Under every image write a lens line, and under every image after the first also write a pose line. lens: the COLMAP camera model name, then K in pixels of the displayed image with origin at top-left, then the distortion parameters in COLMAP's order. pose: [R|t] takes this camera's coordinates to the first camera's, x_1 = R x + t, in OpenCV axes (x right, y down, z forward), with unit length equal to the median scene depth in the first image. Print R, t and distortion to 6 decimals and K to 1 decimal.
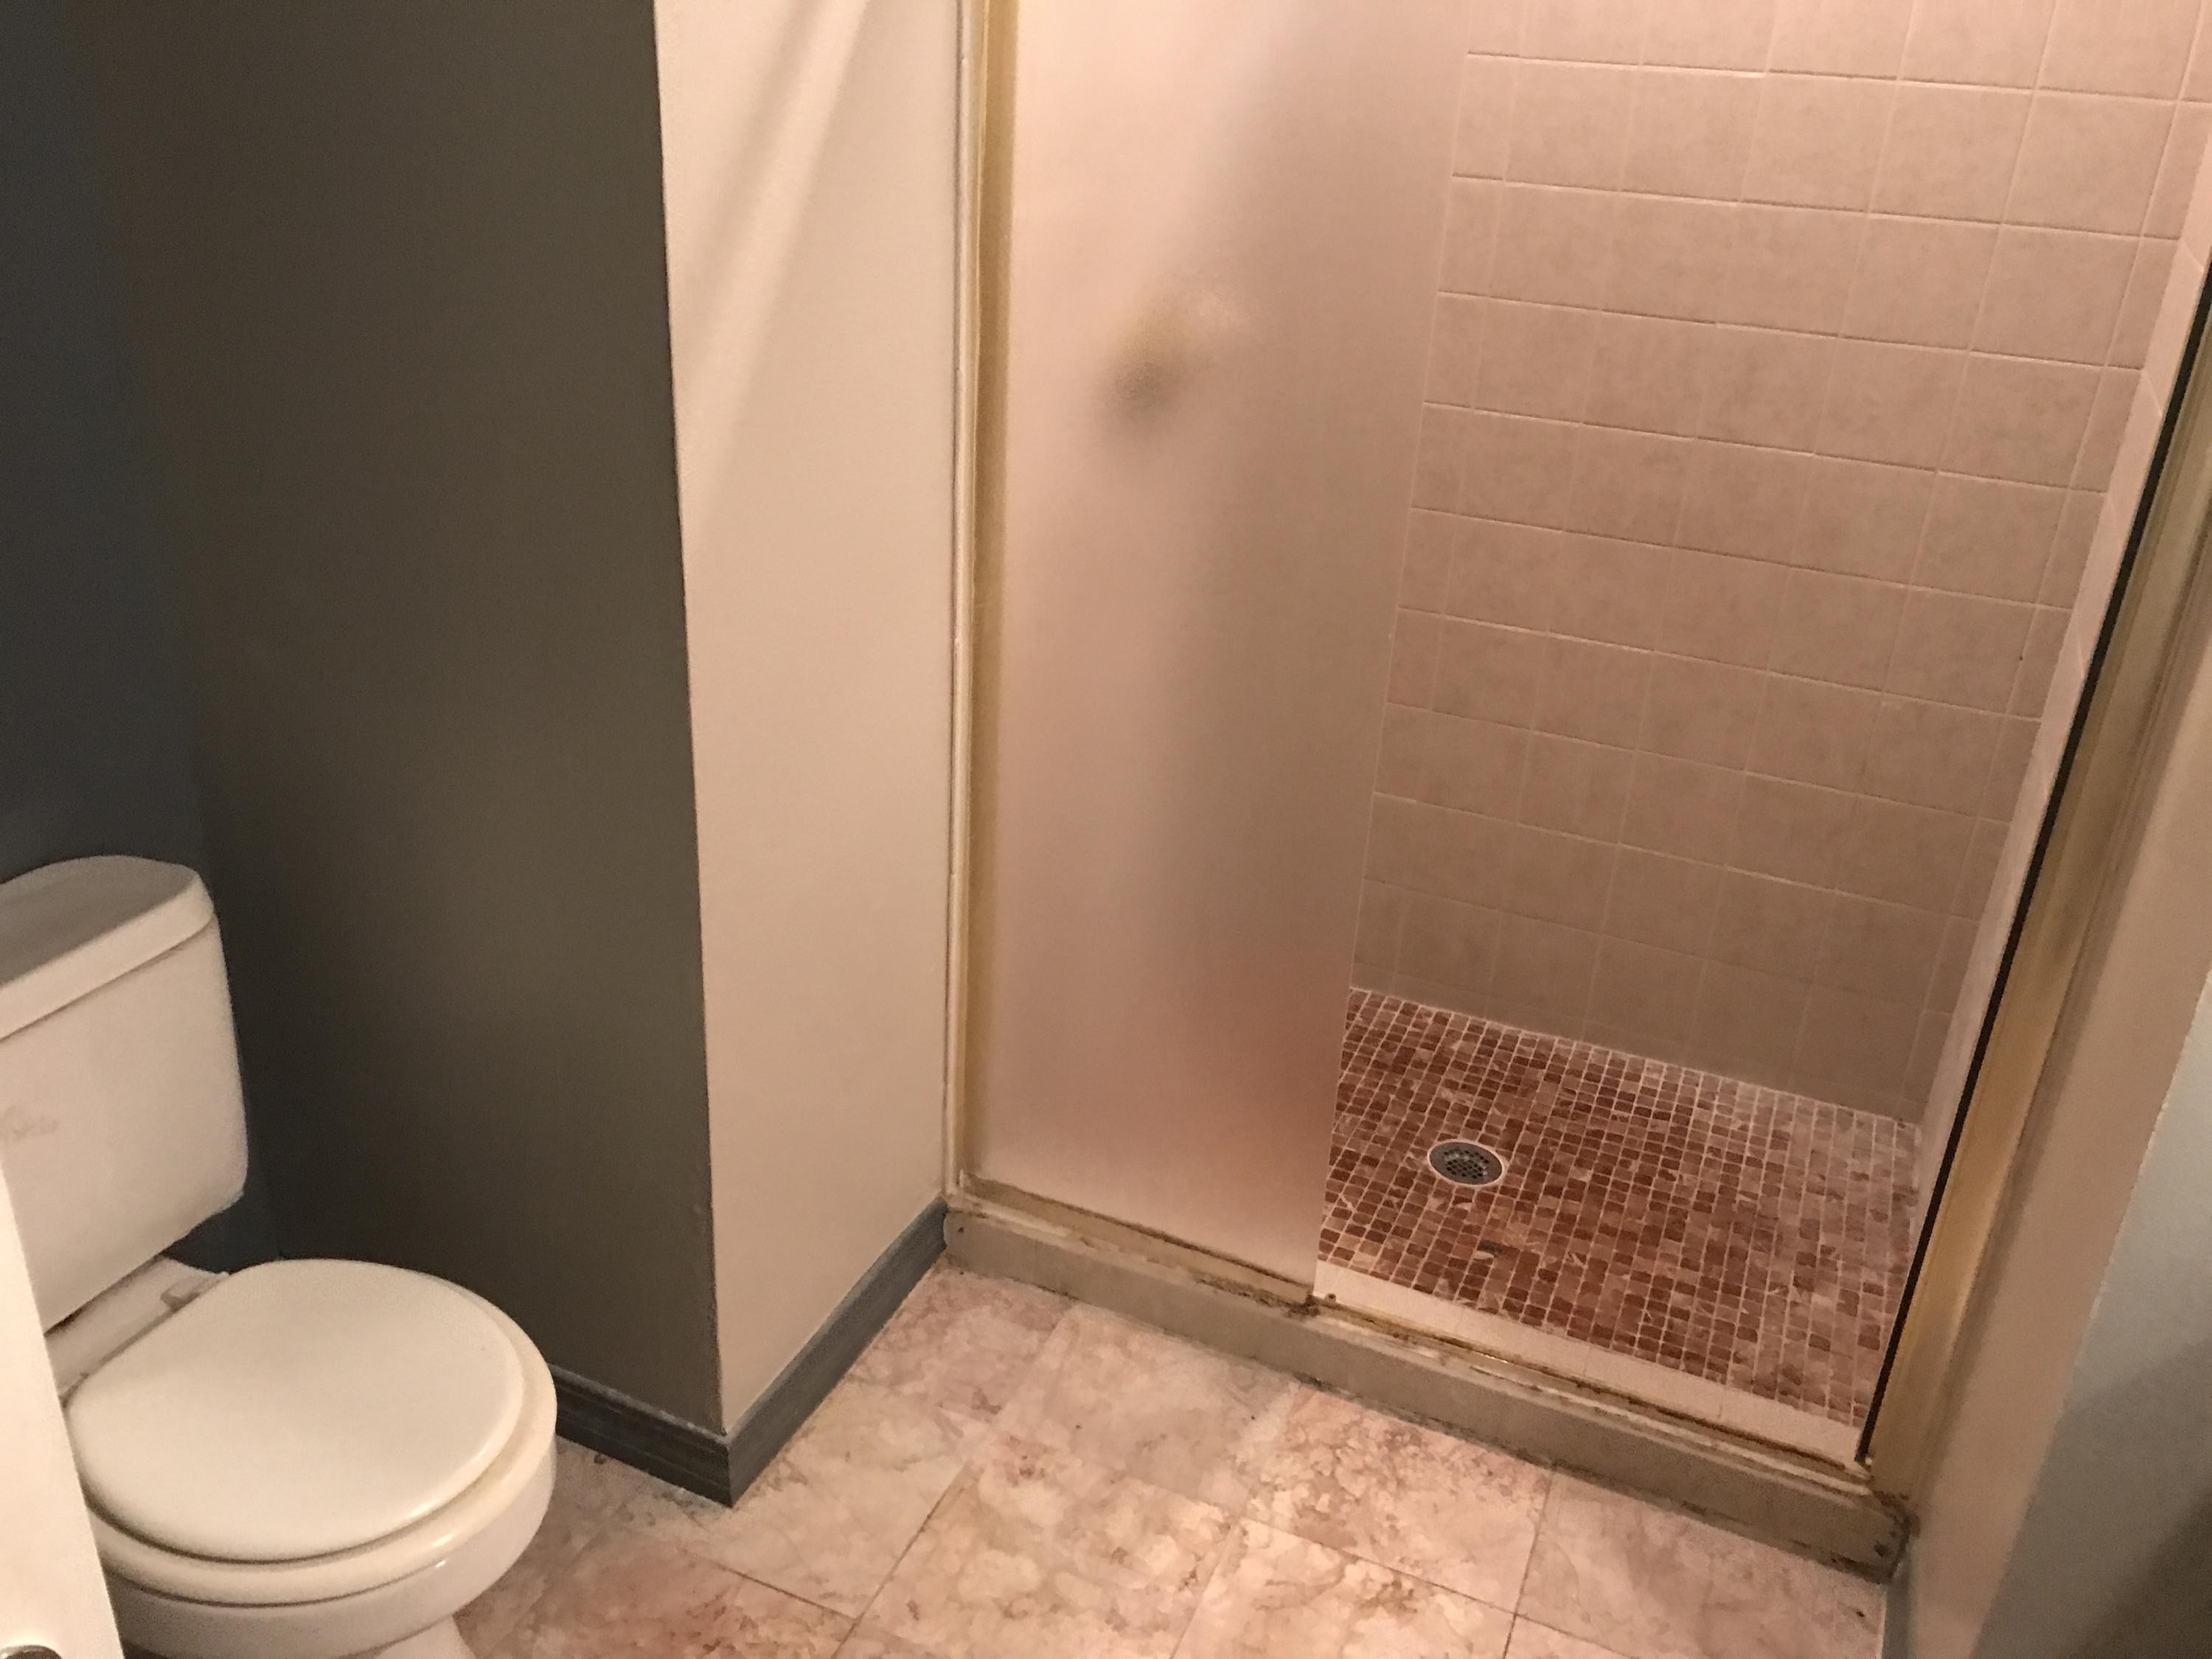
lens RADIAL K [[1873.9, 0, 1107.0], [0, 1873.9, 772.9], [0, 0, 1]] dist [-0.038800, 0.108596]
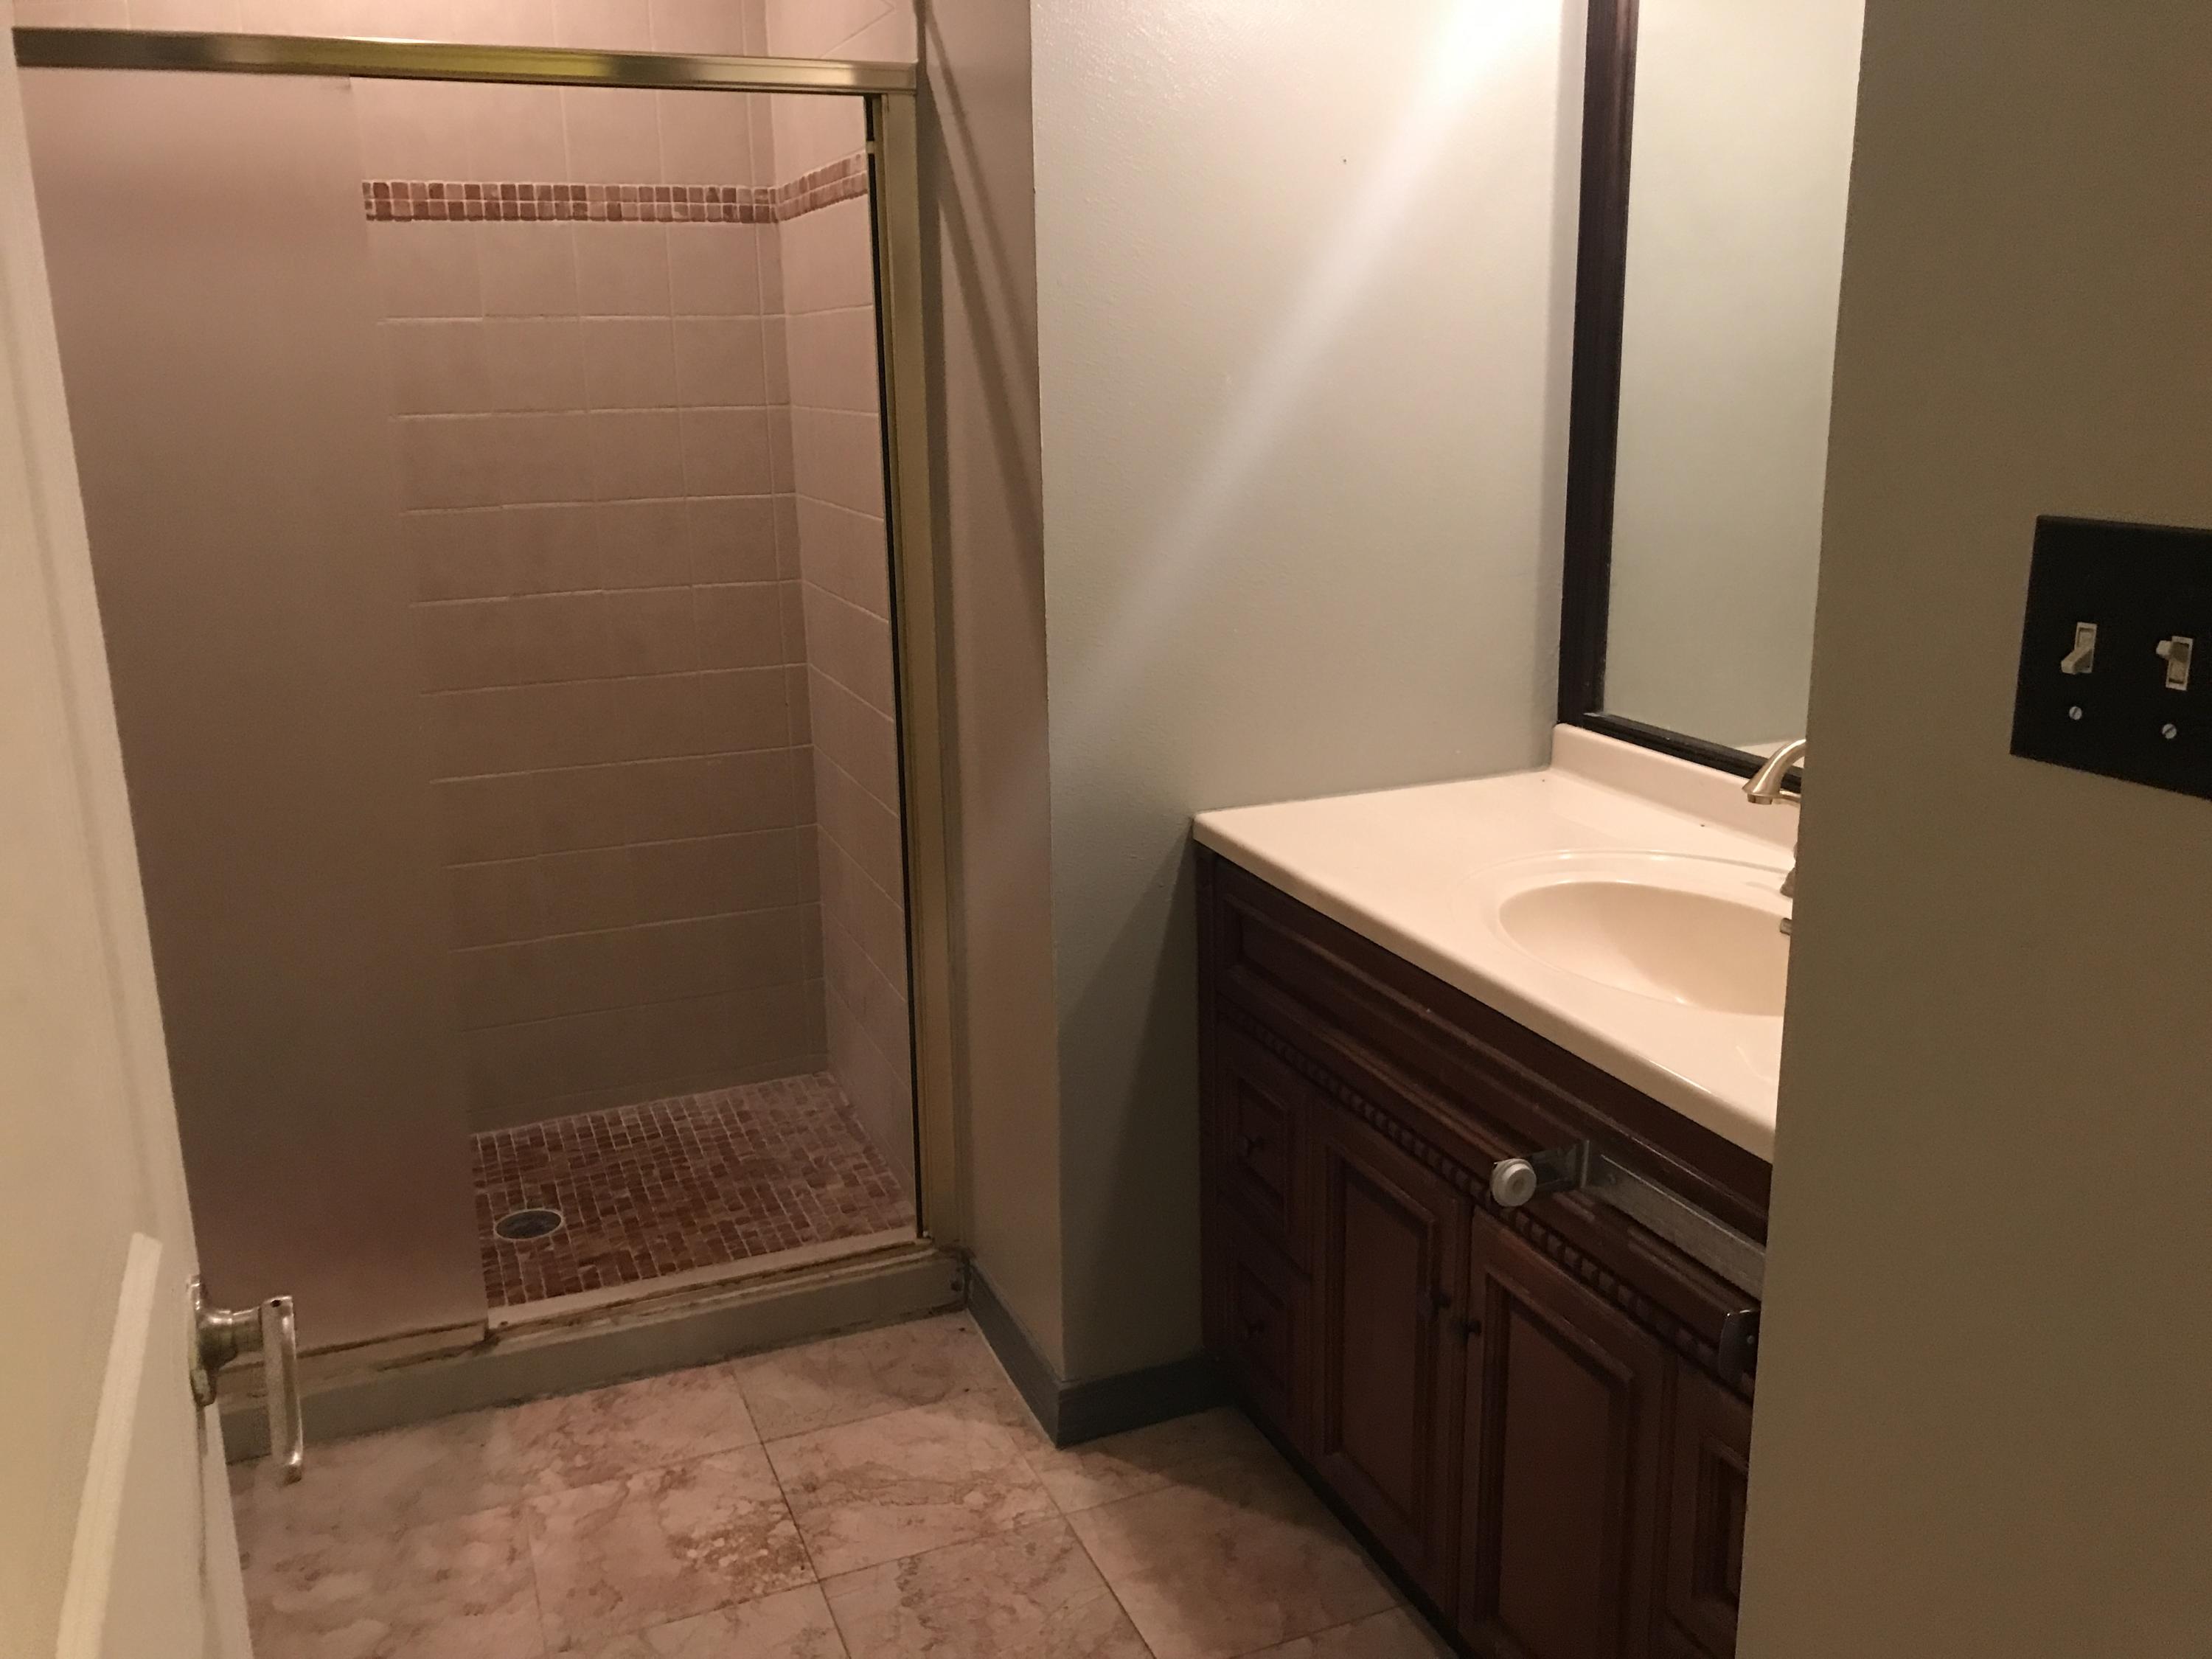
lens RADIAL K [[1889.1, 0, 1106.0], [0, 1889.1, 829.5], [0, 0, 1]] dist [0.042241, -0.003446]
pose [[0.693601, -0.237529, 0.680071, -0.361318], [0.342797, 0.939161, -0.021596, 0.152488], [-0.633567, 0.248106, 0.732828, -0.177543]]
